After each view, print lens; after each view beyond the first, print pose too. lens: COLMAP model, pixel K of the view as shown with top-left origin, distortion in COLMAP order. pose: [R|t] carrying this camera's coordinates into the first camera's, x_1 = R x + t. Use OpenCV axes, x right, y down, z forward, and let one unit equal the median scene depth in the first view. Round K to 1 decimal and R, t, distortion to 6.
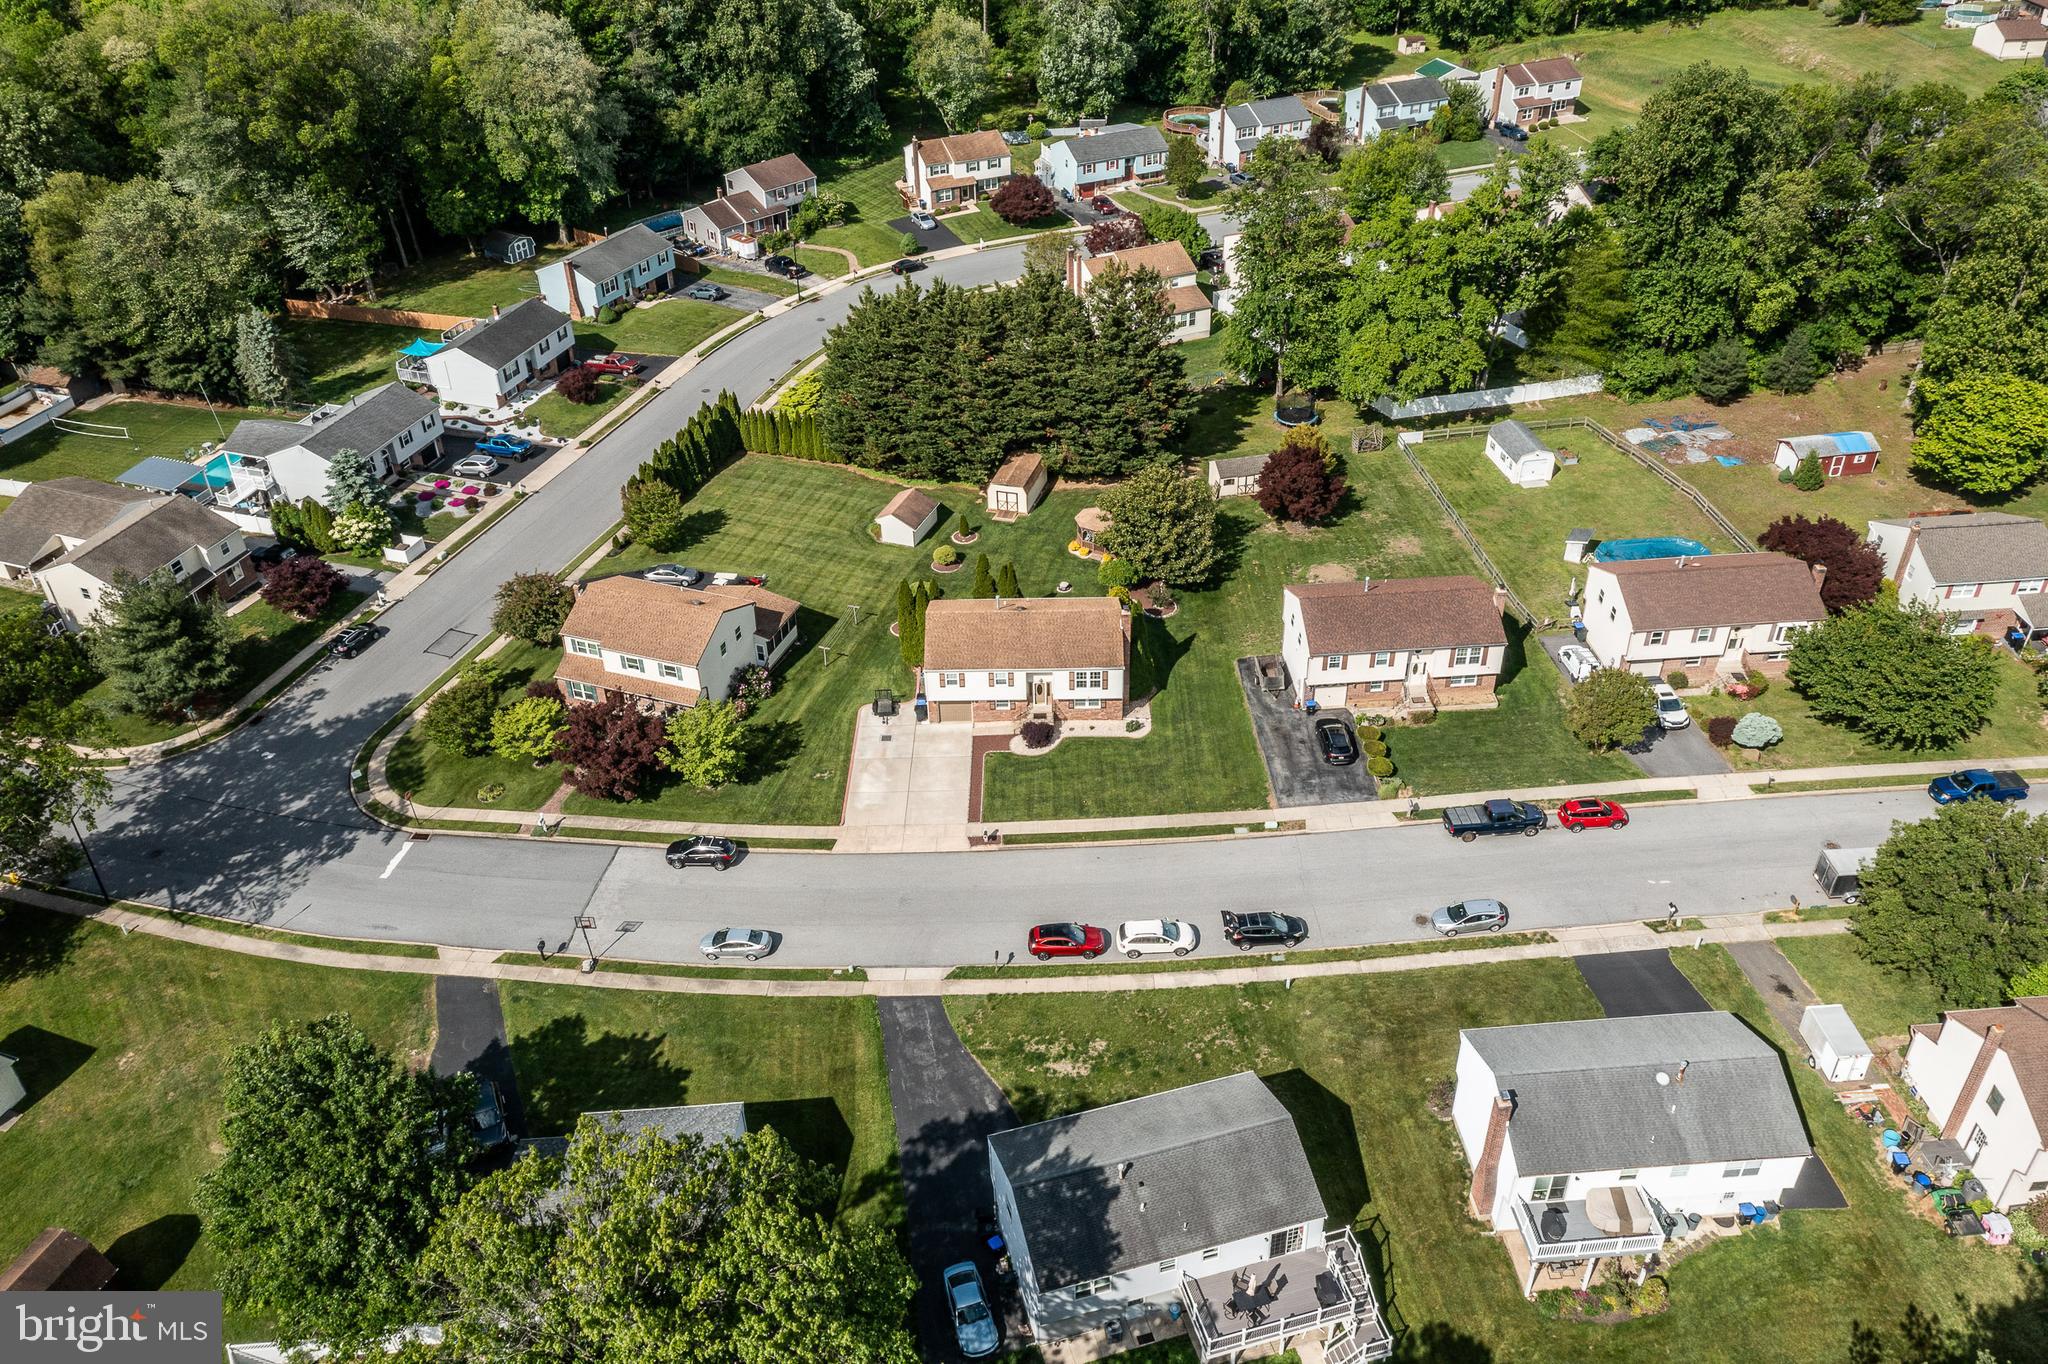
lens RADIAL K [[1610.2, 0, 1020.5], [0, 1610.2, 680.4], [0, 0, 1]] dist [-0.016521, 0.068448]
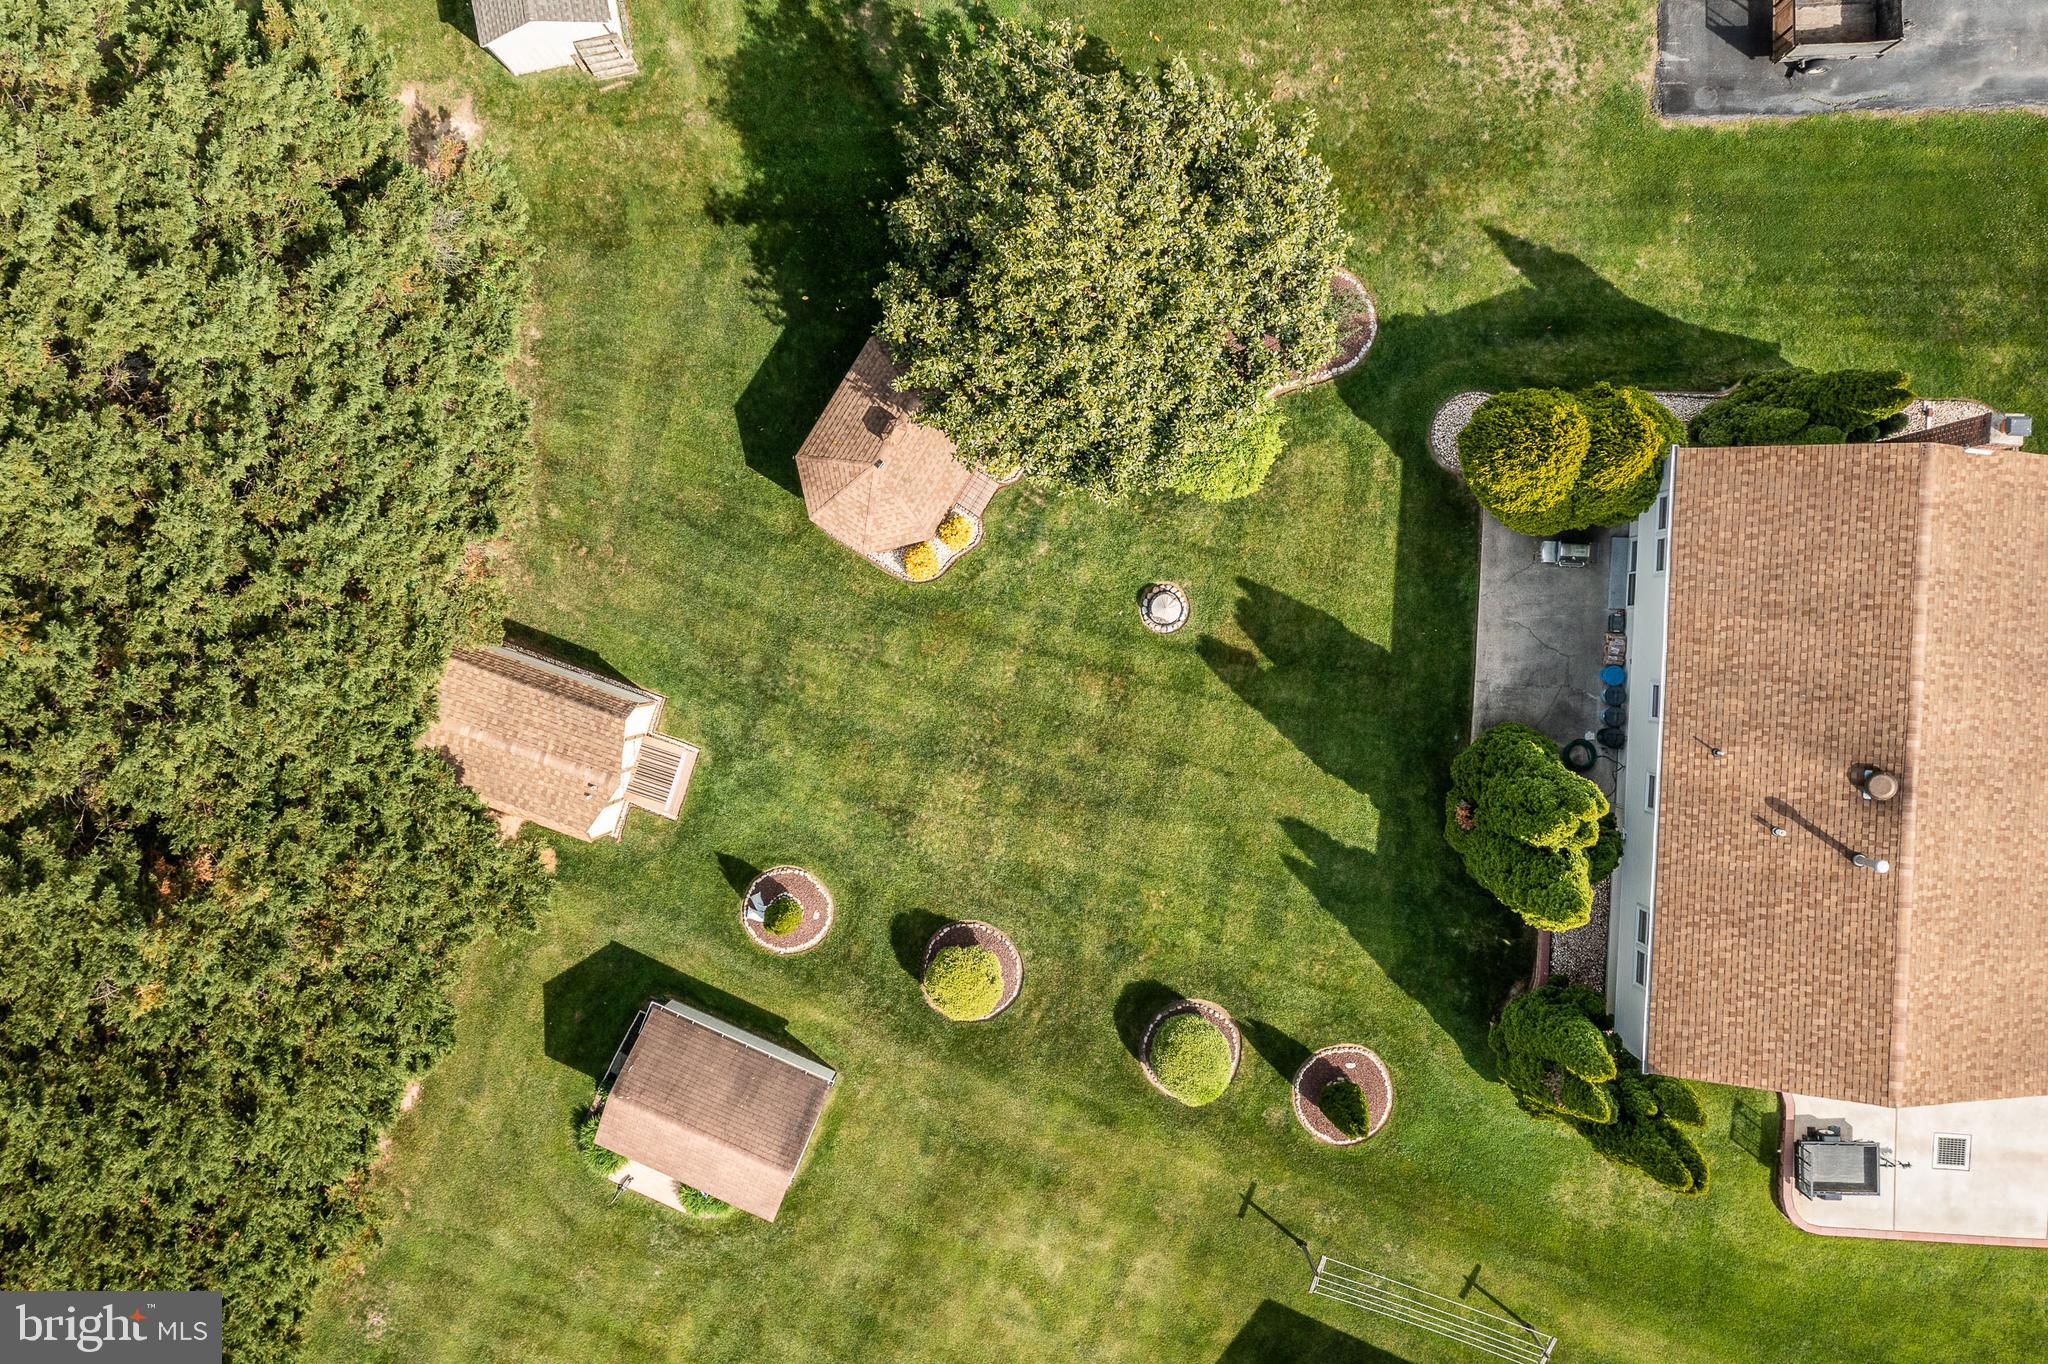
lens RADIAL K [[1624.0, 0, 1018.9], [0, 1624.0, 668.2], [0, 0, 1]] dist [-0.008913, 0.050878]
pose [[0.035666, -0.999349, 0.005371, 0.012693], [0.610081, 0.026030, 0.791911, -0.333859], [-0.791536, -0.024968, 0.610613, 0.838453]]
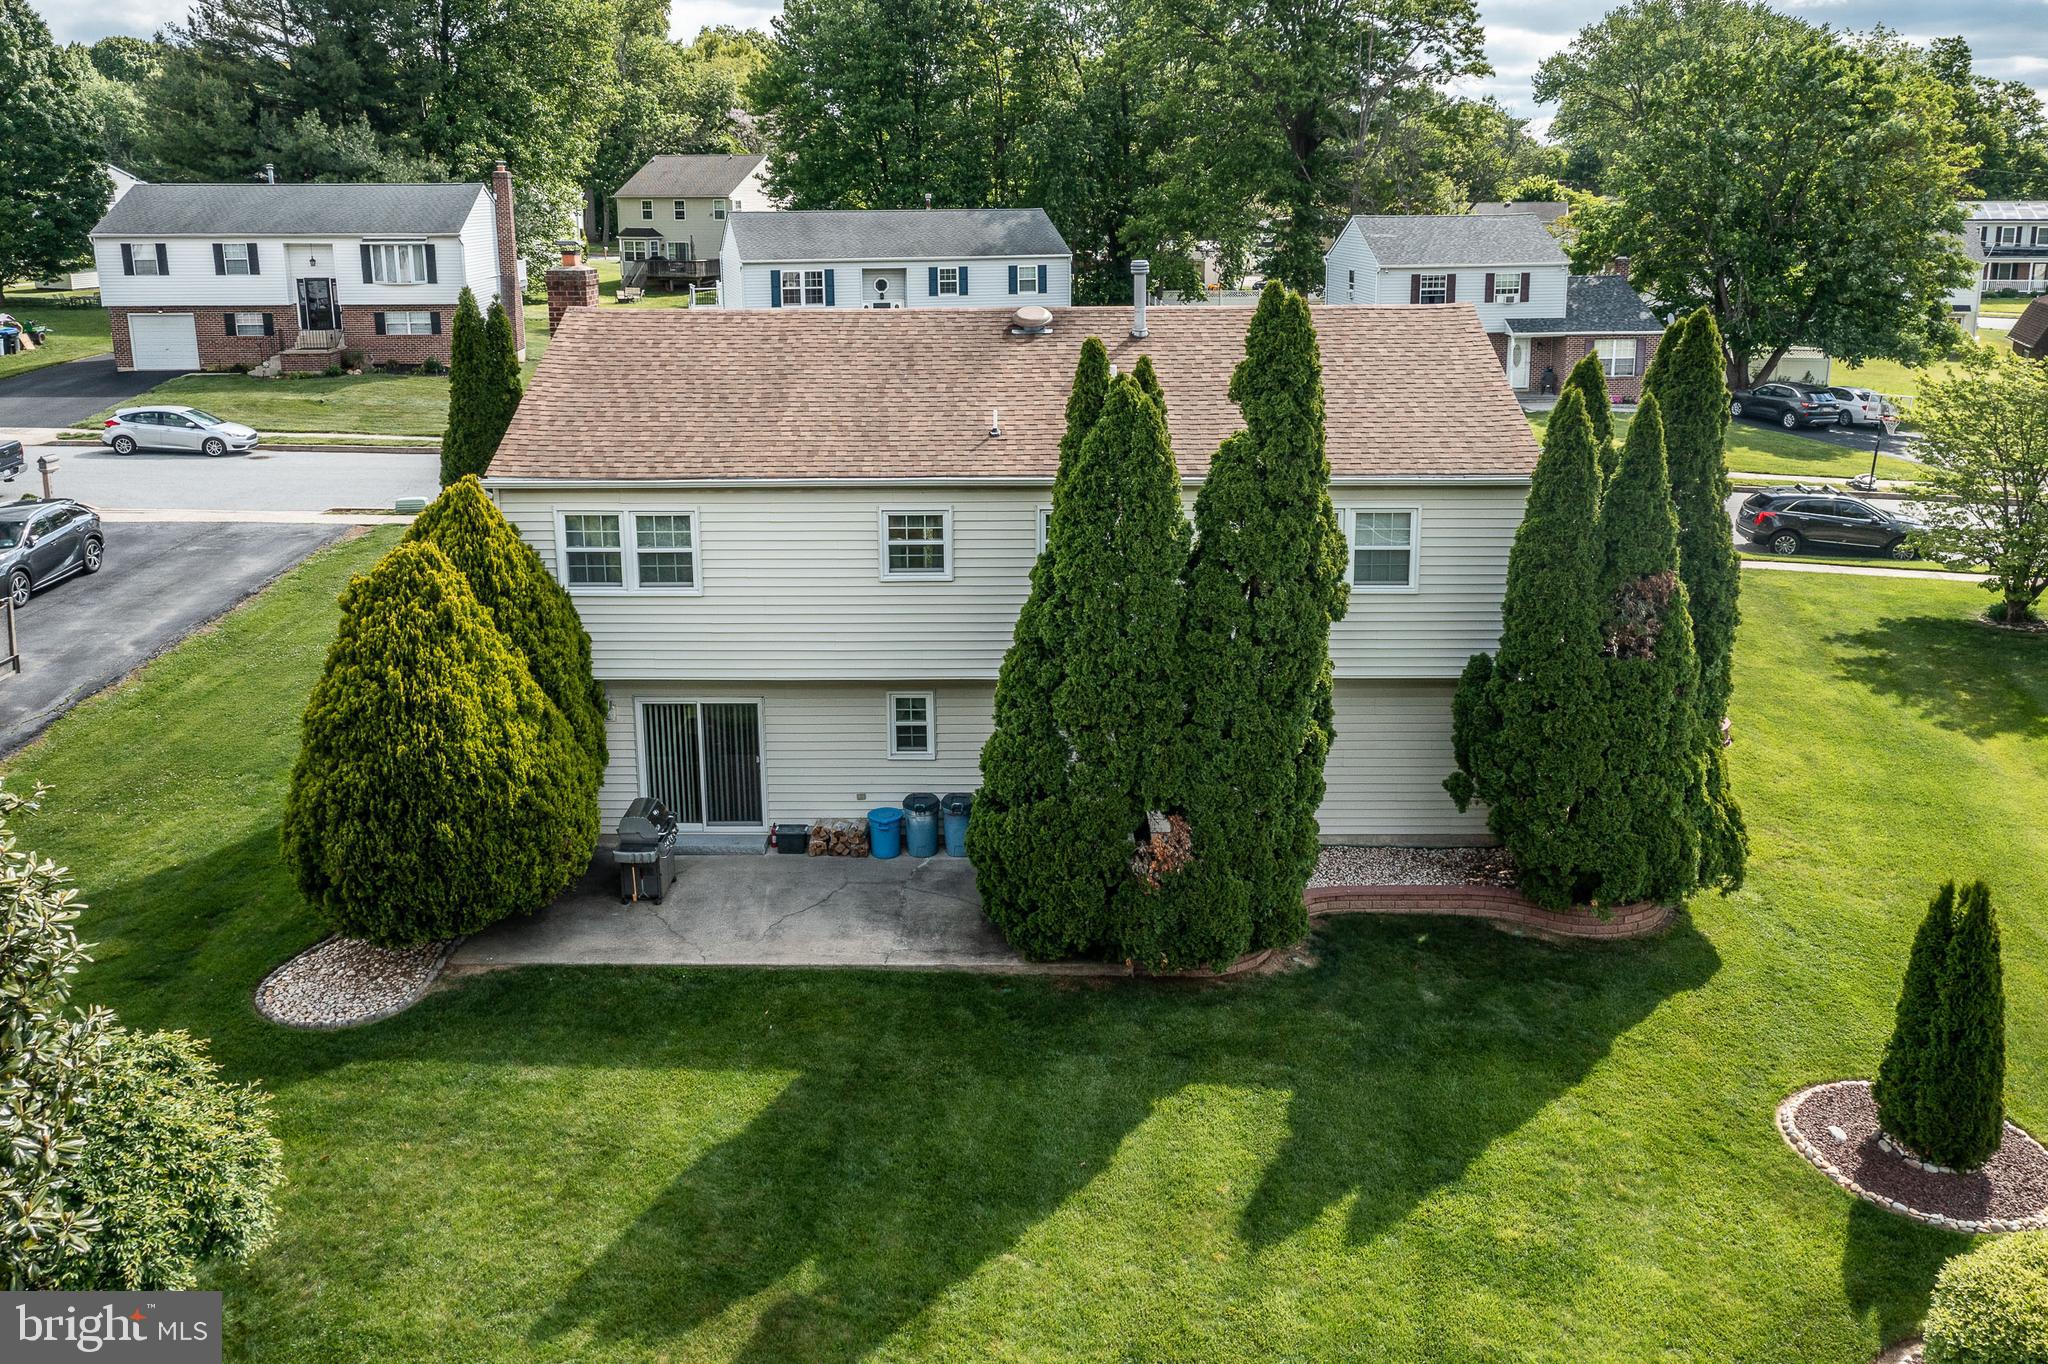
lens RADIAL K [[1657.7, 0, 1025.3], [0, 1657.7, 559.2], [0, 0, 1]] dist [-0.003274, 0.046991]
pose [[-0.999584, 0.026604, 0.011115, -0.000485], [0.026016, 0.666037, 0.745465, -0.164755], [0.012430, 0.745444, -0.666452, 1.037790]]
